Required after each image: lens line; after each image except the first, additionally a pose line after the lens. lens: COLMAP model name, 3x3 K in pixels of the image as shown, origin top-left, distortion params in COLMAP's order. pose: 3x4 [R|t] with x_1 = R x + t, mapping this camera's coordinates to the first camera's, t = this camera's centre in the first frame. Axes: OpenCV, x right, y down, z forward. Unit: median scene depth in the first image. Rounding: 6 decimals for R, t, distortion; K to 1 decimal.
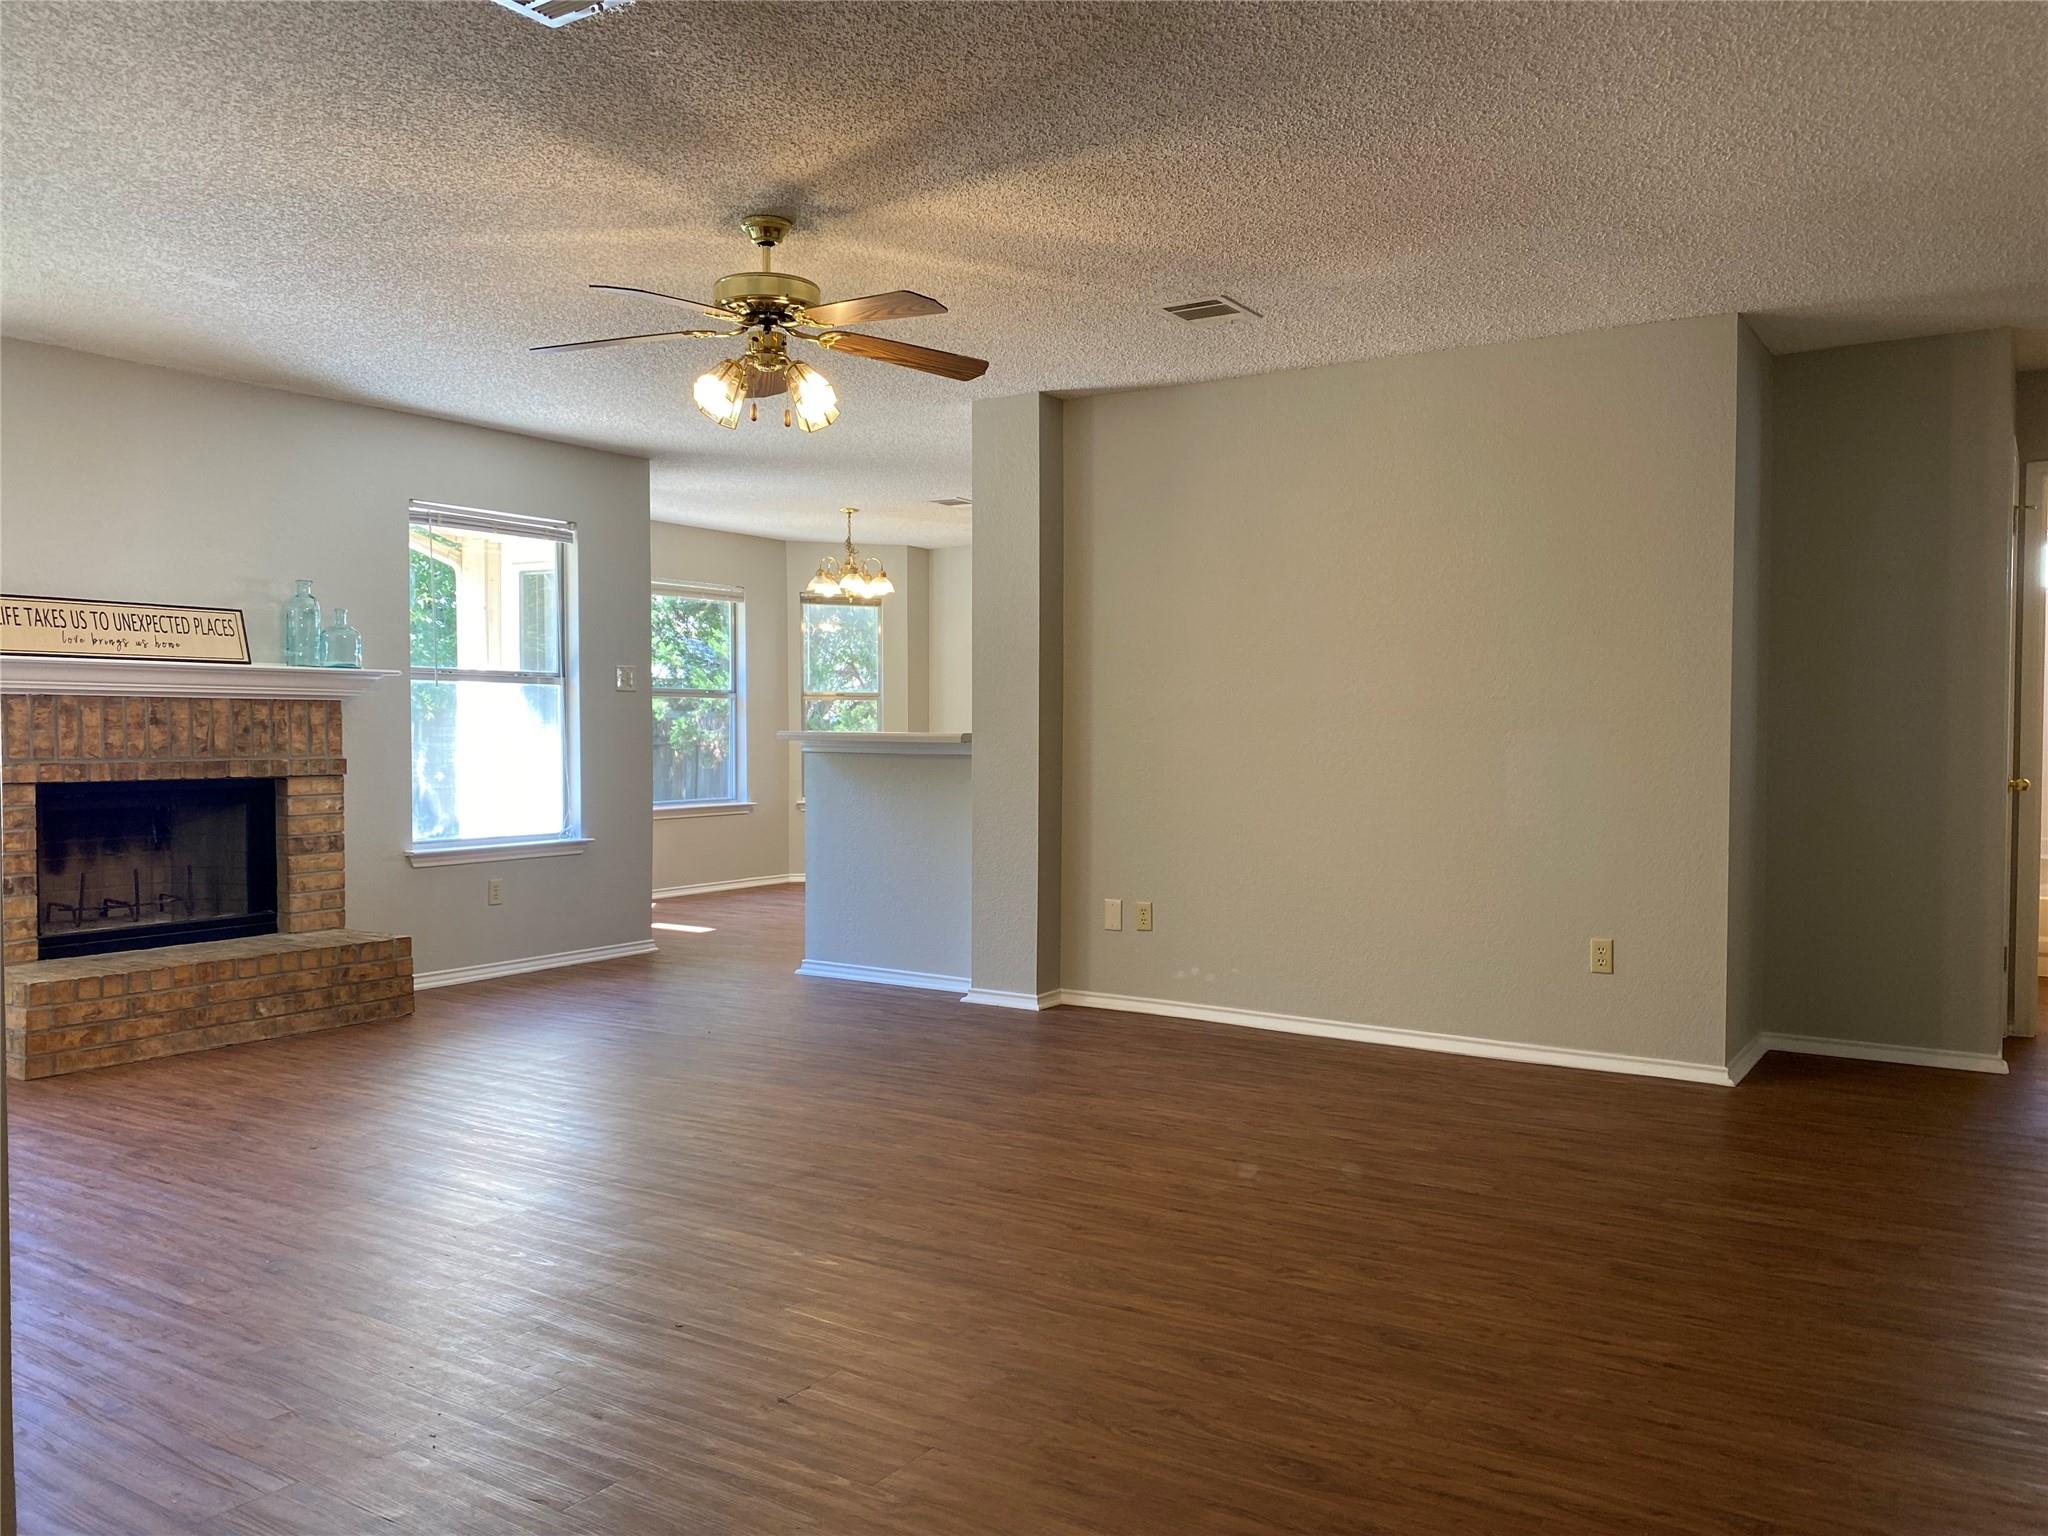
lens RADIAL K [[1566.2, 0, 1049.9], [0, 1566.2, 780.9], [0, 0, 1]] dist [0.032186, -0.053531]
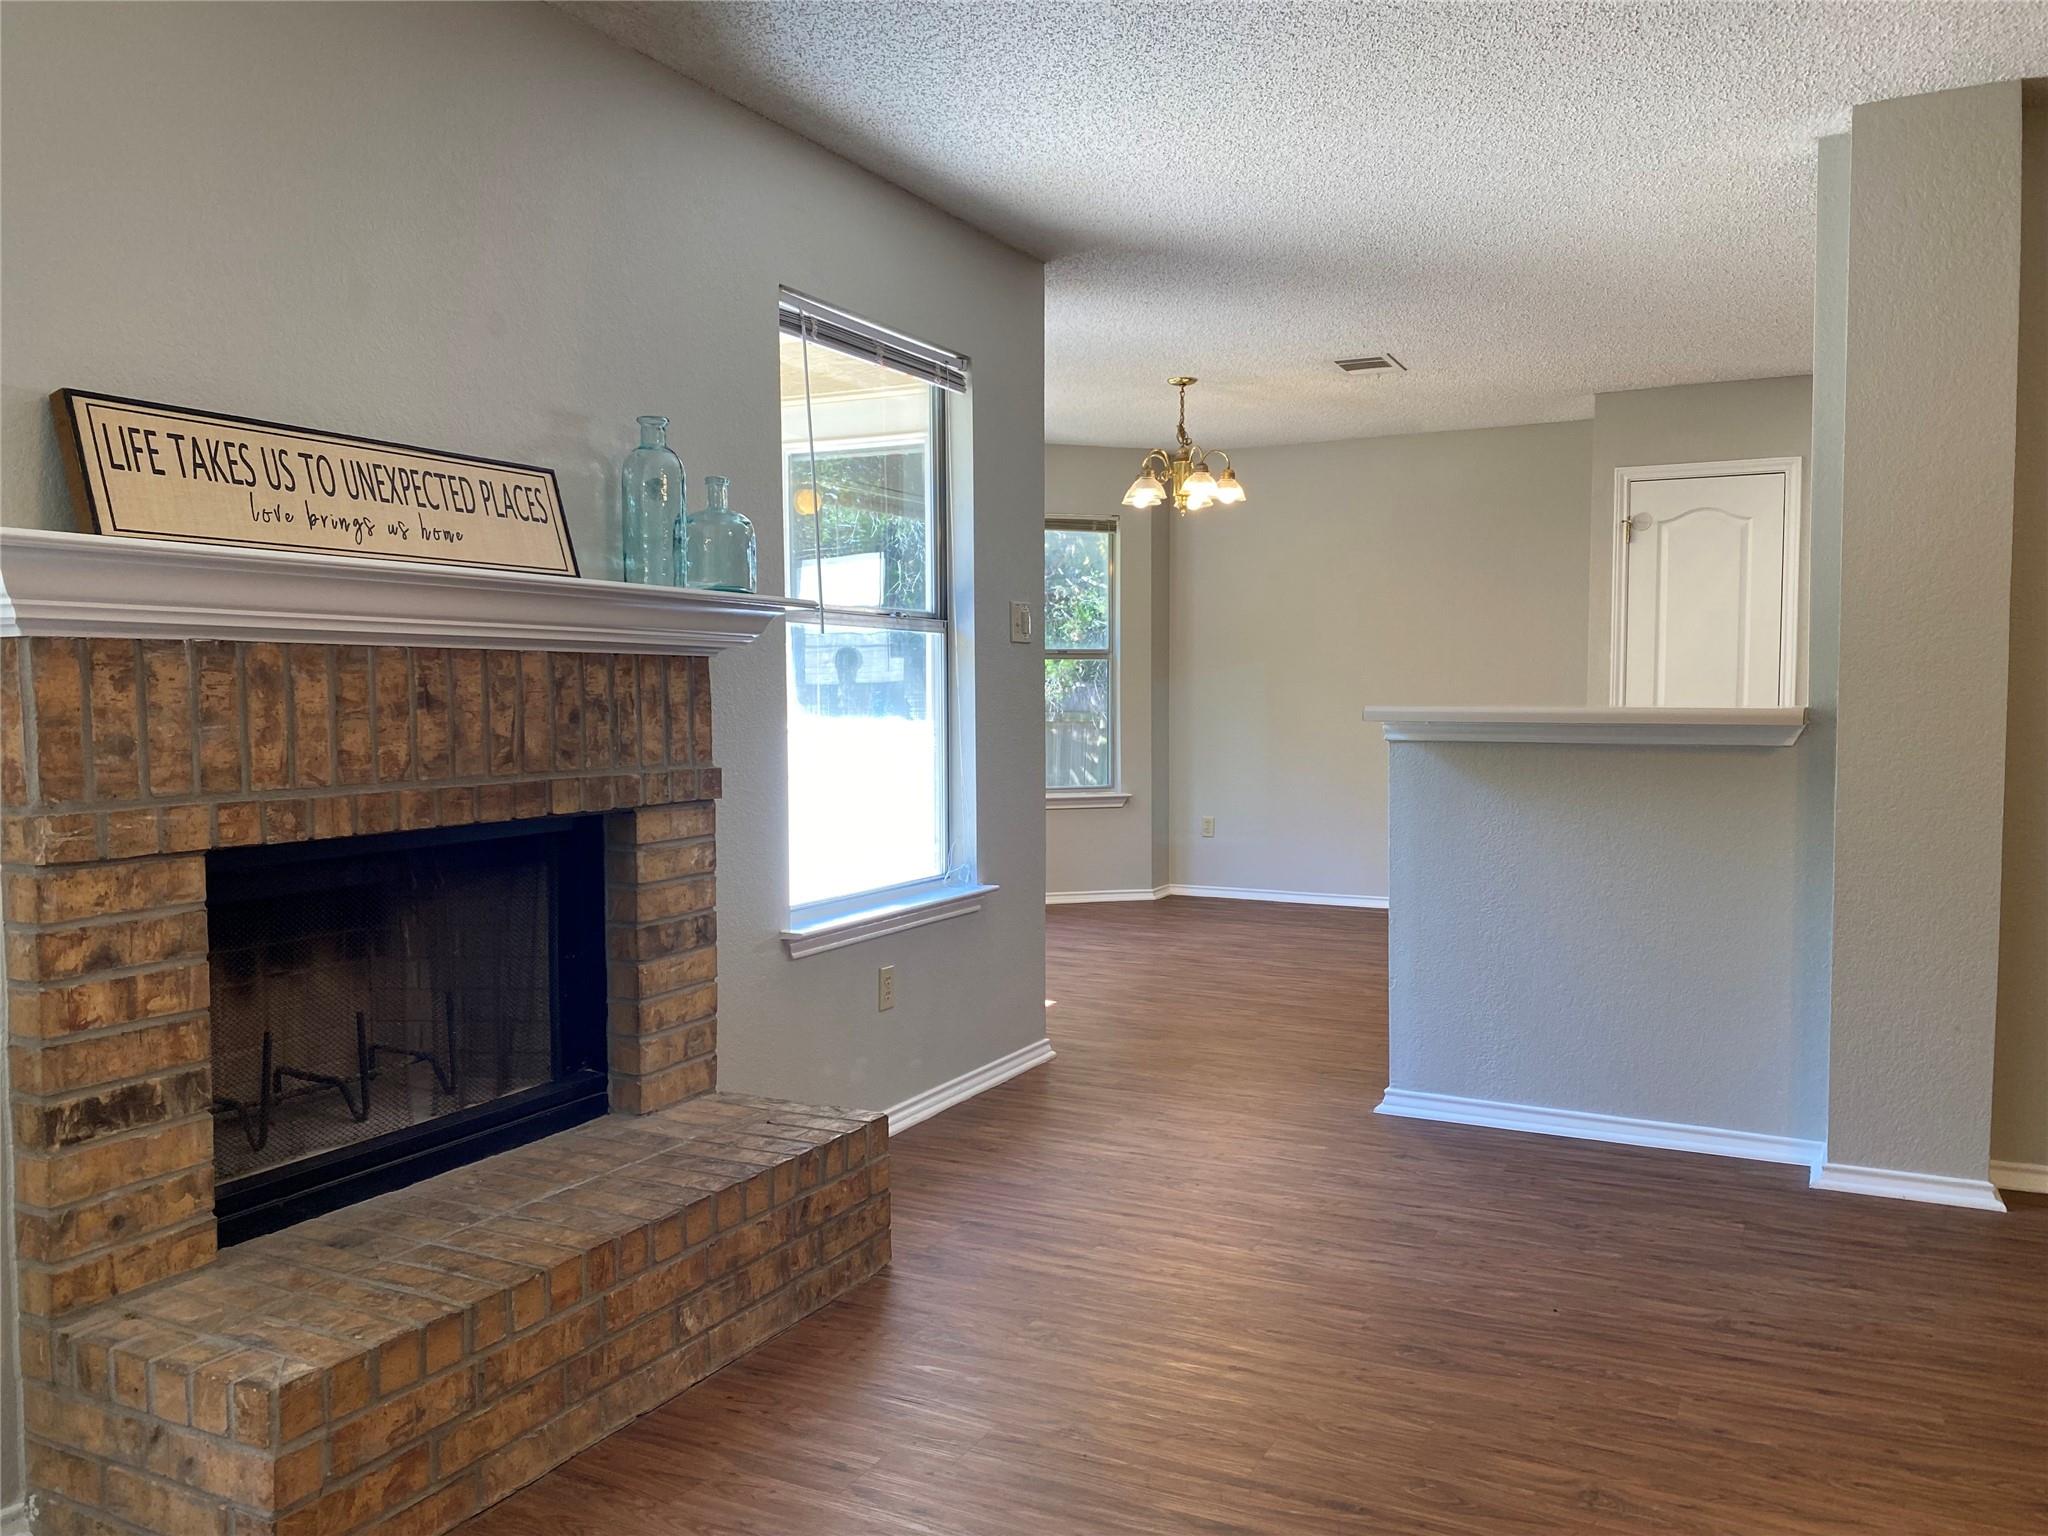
lens RADIAL K [[1566.2, 0, 1028.6], [0, 1566.2, 778.1], [0, 0, 1]] dist [0.032186, -0.053531]
pose [[0.996098, -0.013517, 0.087212, -0.428956], [0.011672, 0.999698, 0.021630, -0.022817], [-0.087478, -0.020527, 0.995955, 0.520450]]
